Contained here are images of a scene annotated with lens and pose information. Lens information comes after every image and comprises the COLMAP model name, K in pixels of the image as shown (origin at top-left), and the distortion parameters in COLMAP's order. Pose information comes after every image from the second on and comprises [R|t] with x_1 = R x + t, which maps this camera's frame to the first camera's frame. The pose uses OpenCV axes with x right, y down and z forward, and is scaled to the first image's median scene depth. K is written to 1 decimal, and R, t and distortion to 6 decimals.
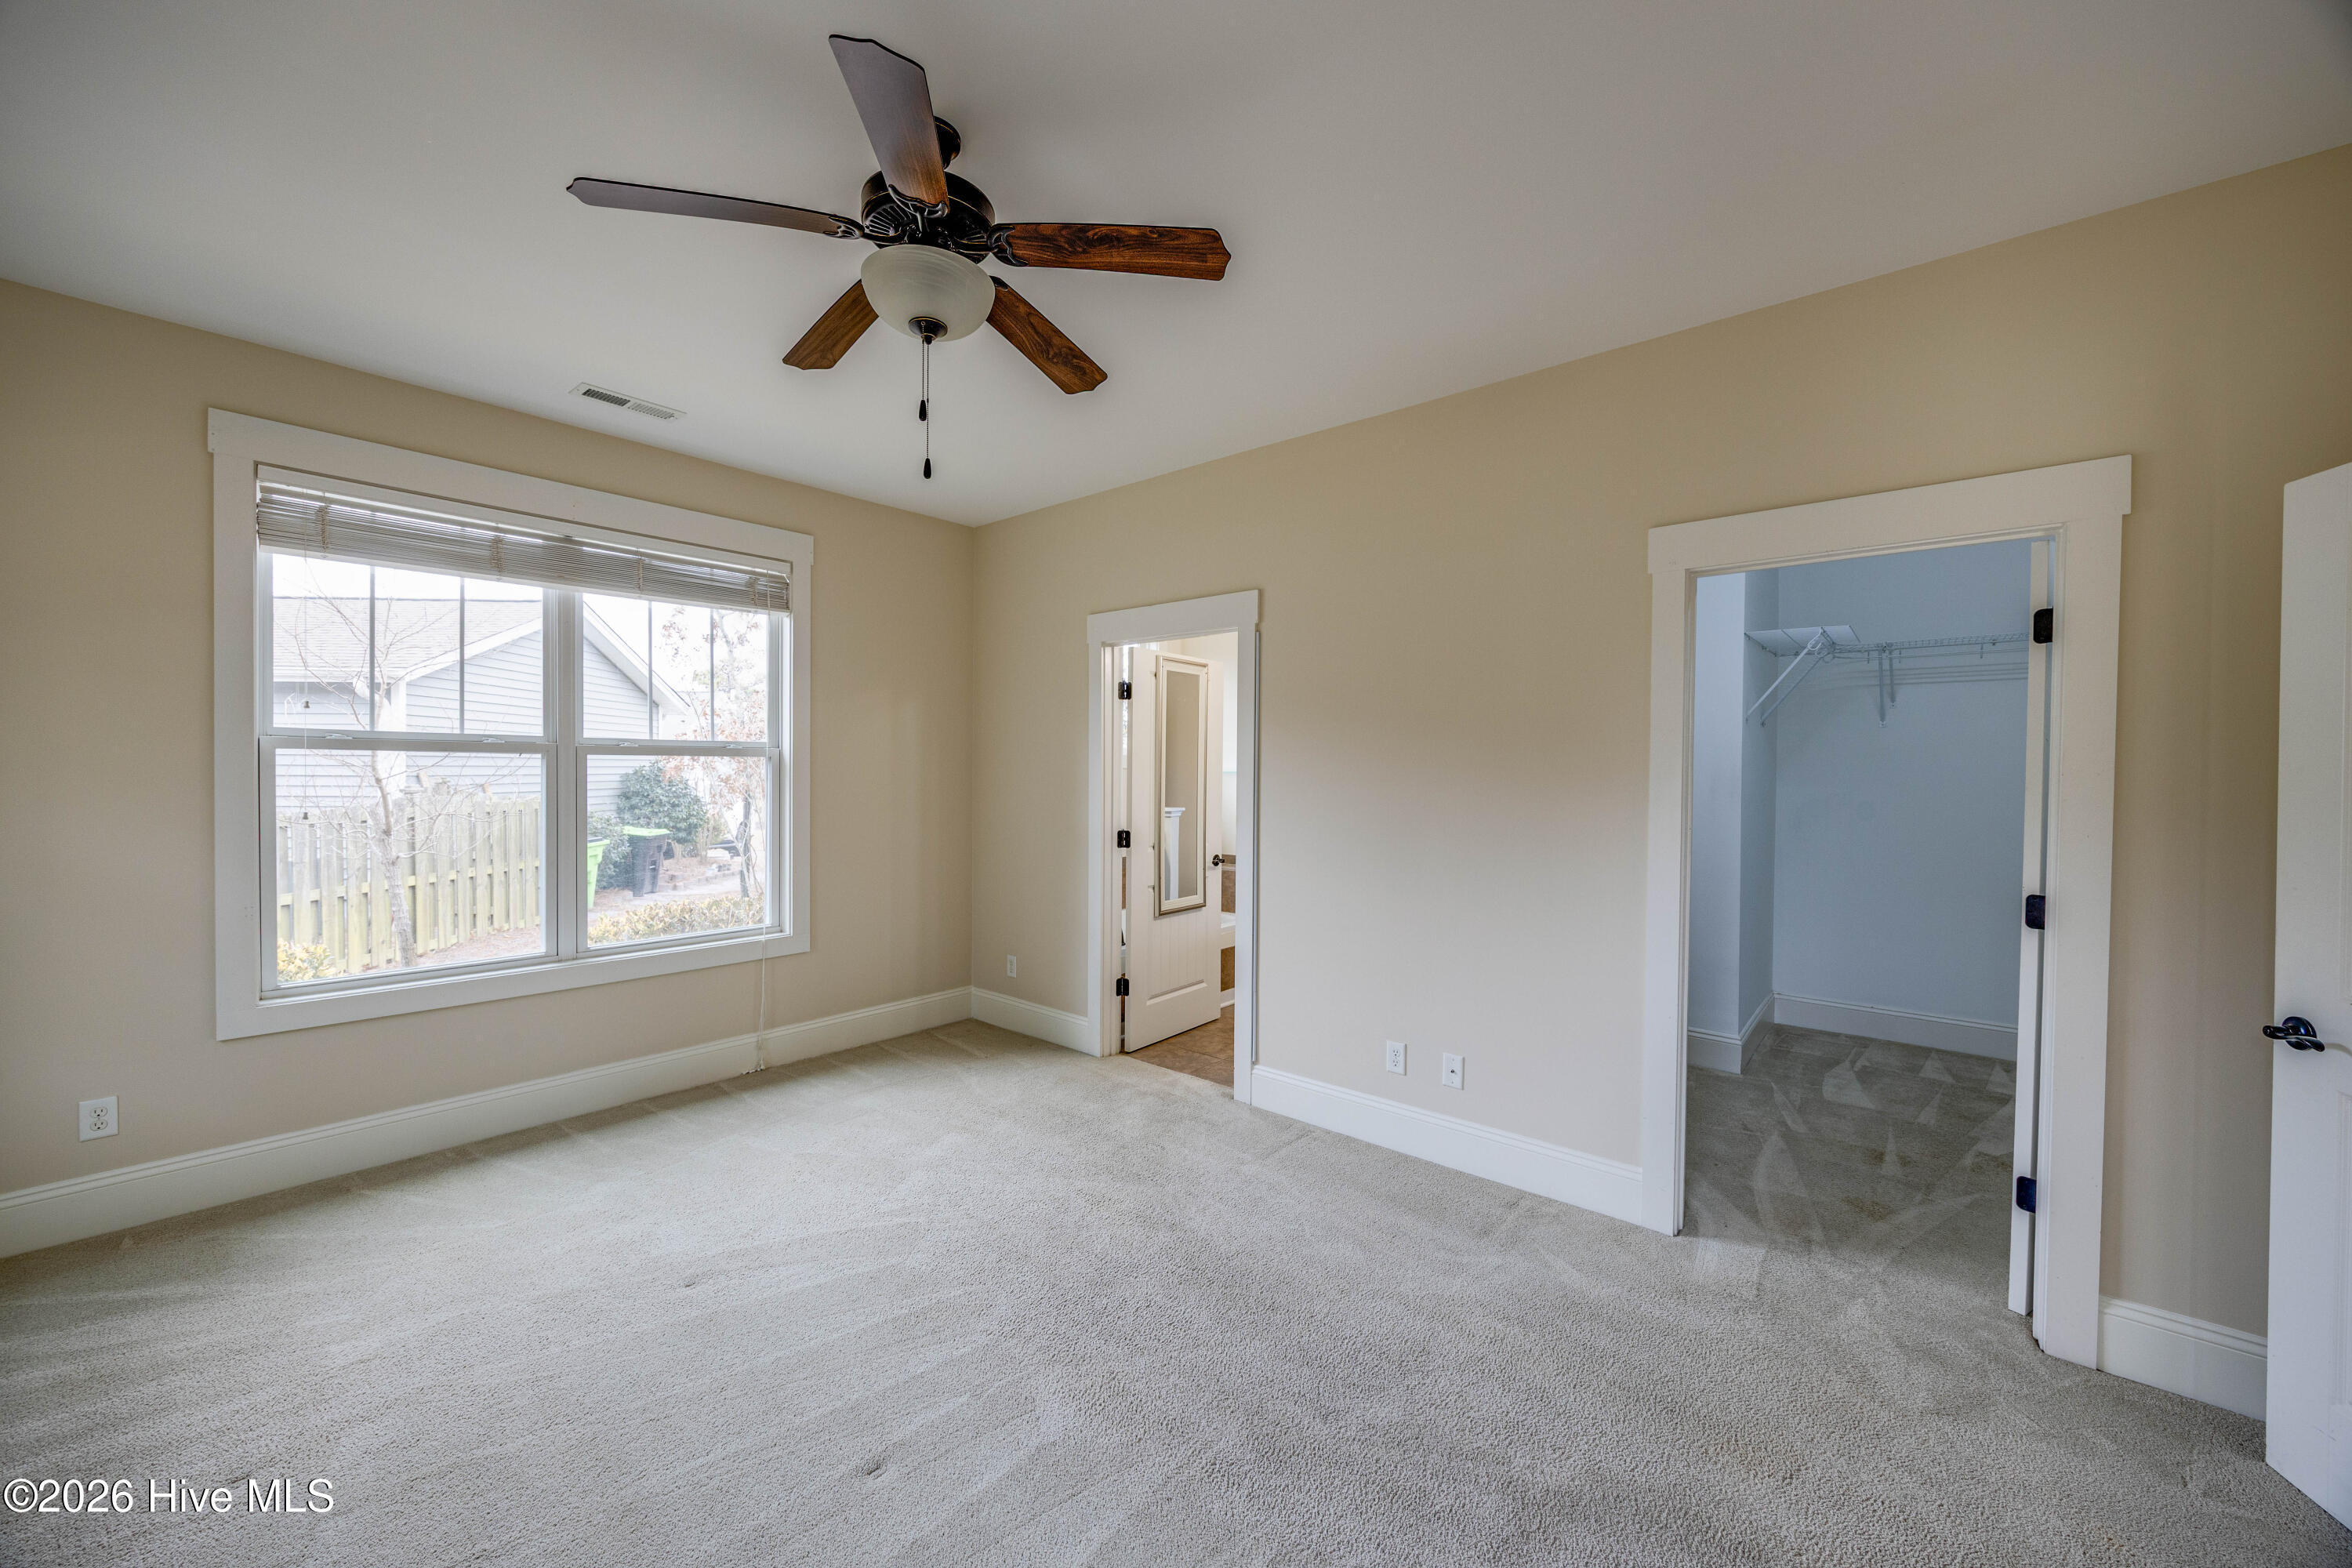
lens RADIAL K [[889.7, 0, 1173.5], [0, 889.7, 780.0], [0, 0, 1]] dist [-0.000245, 0.000058]
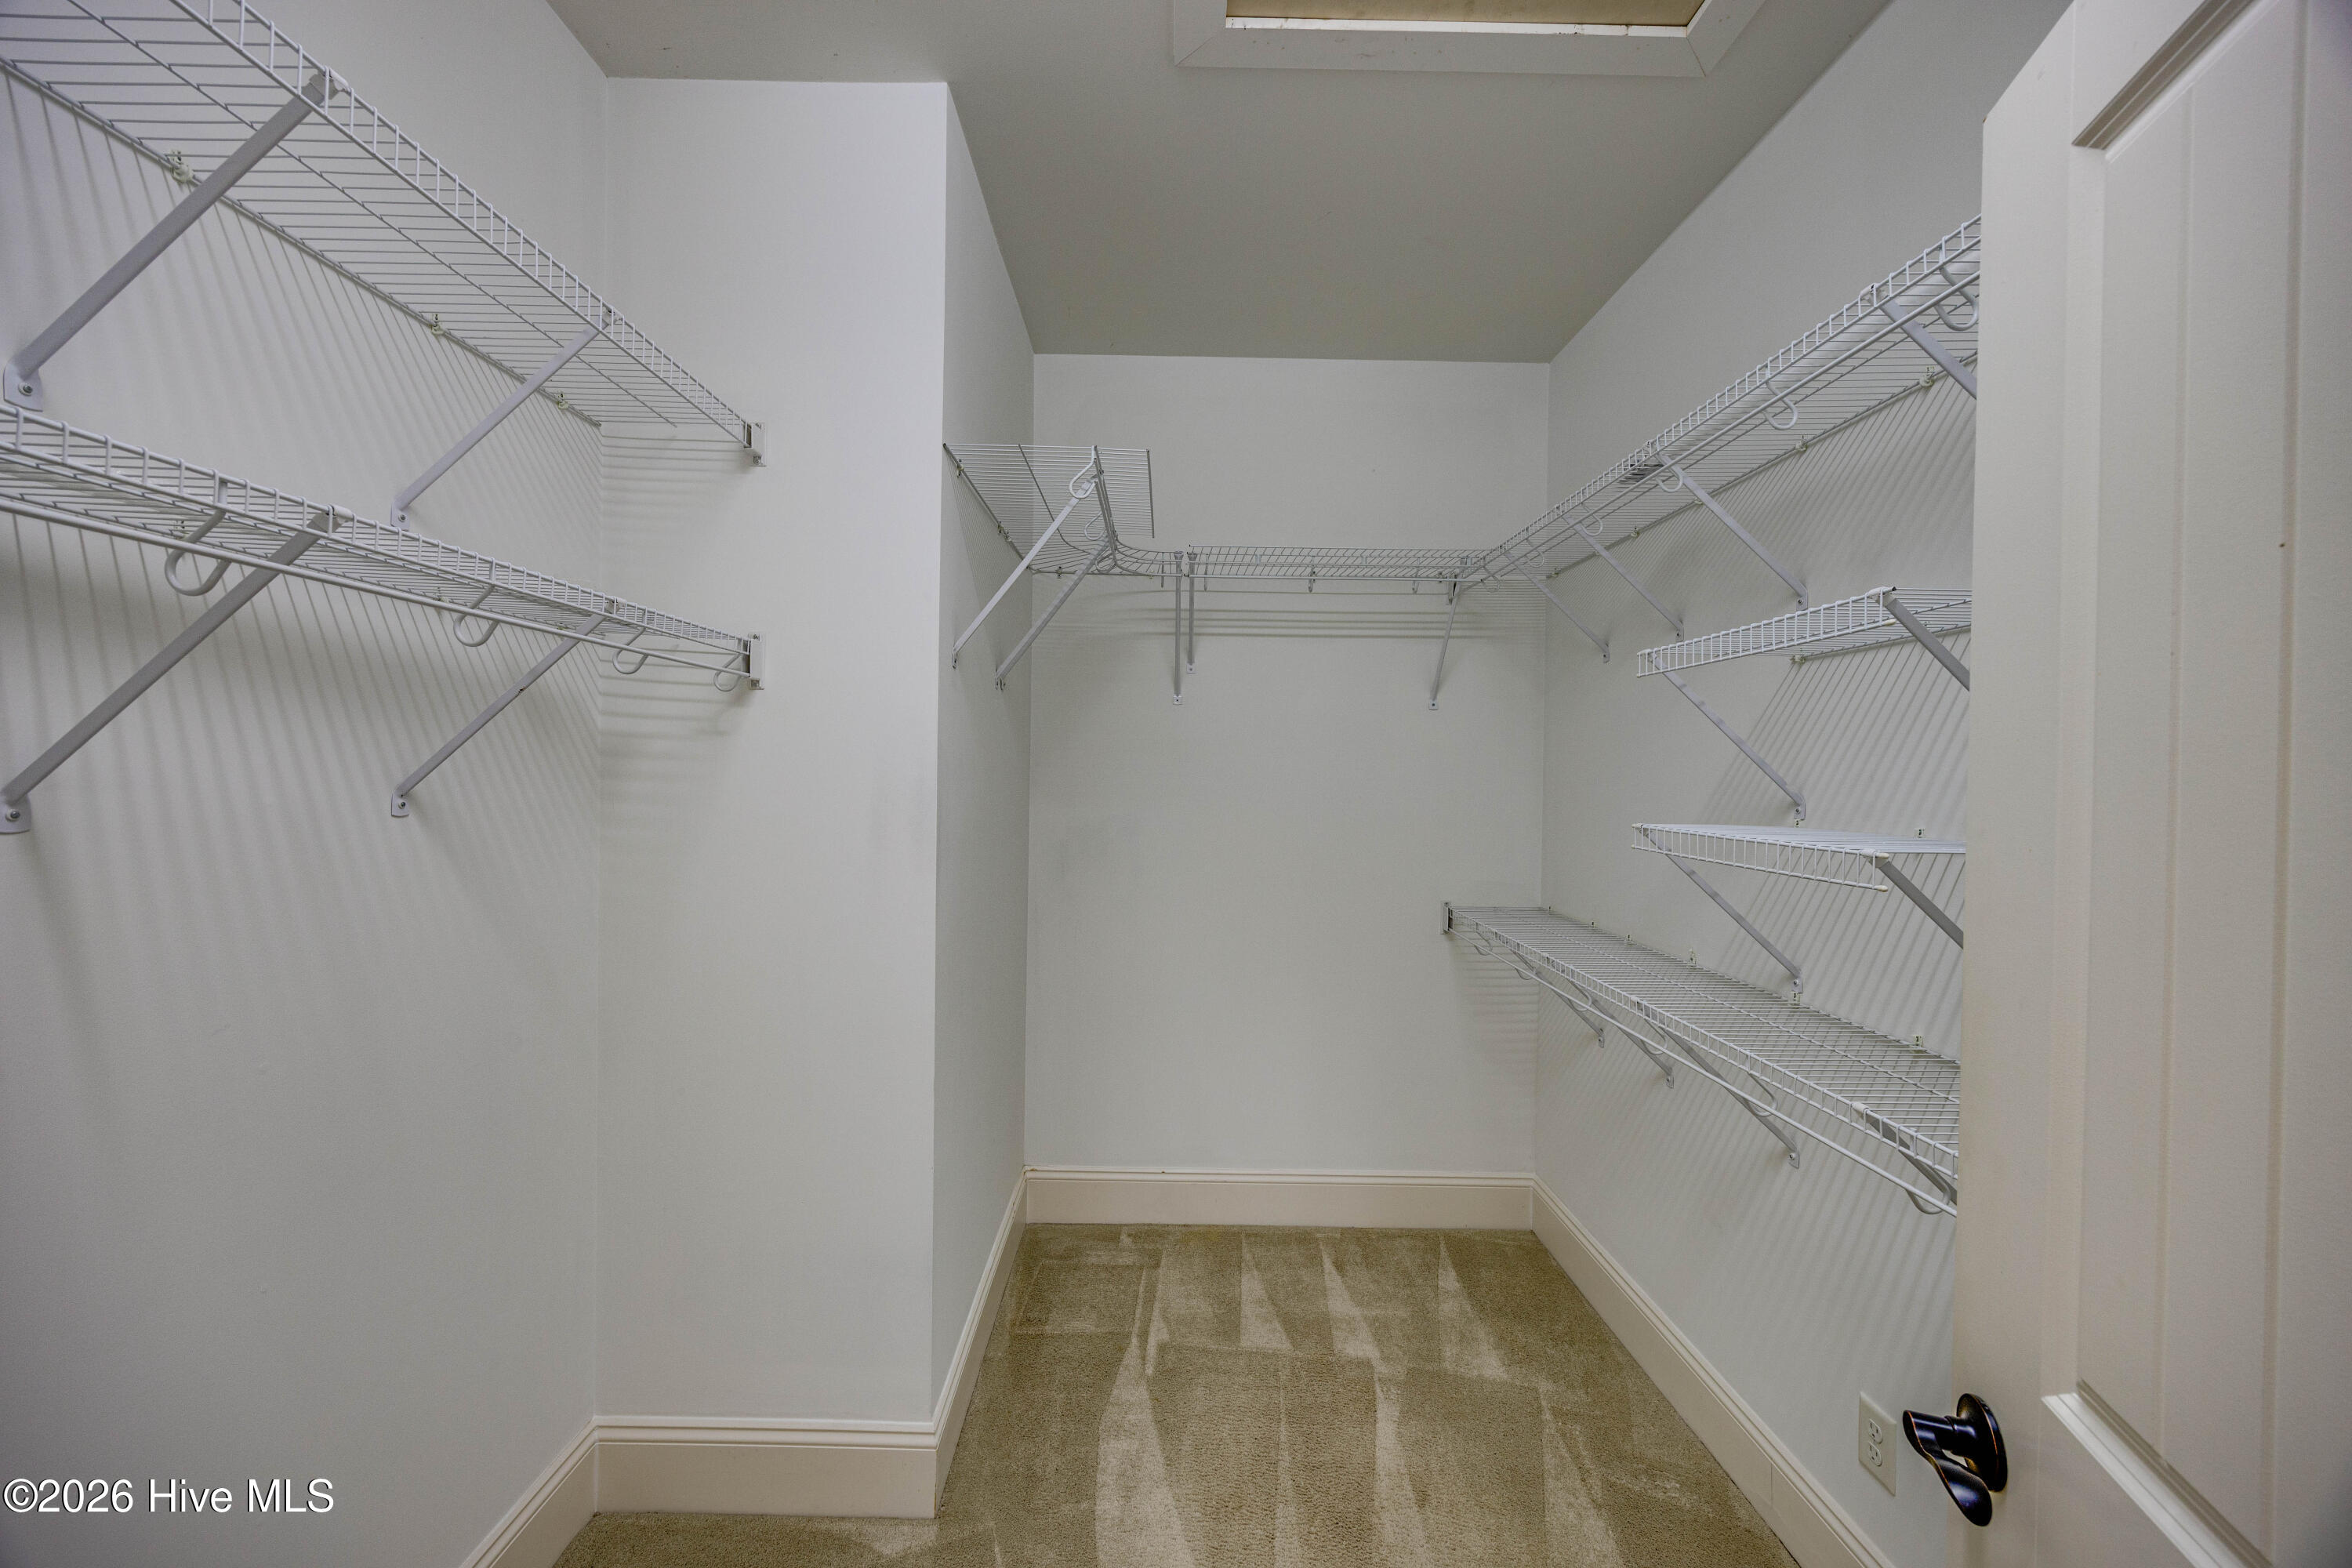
lens RADIAL K [[889.7, 0, 1173.5], [0, 889.7, 780.0], [0, 0, 1]] dist [-0.000245, 0.000058]
pose [[0.752375, 0.002055, 0.658732, 0.441098], [-0.003451, 0.999994, 0.000823, -0.009266], [-0.658726, -0.002893, 0.752377, 0.608136]]
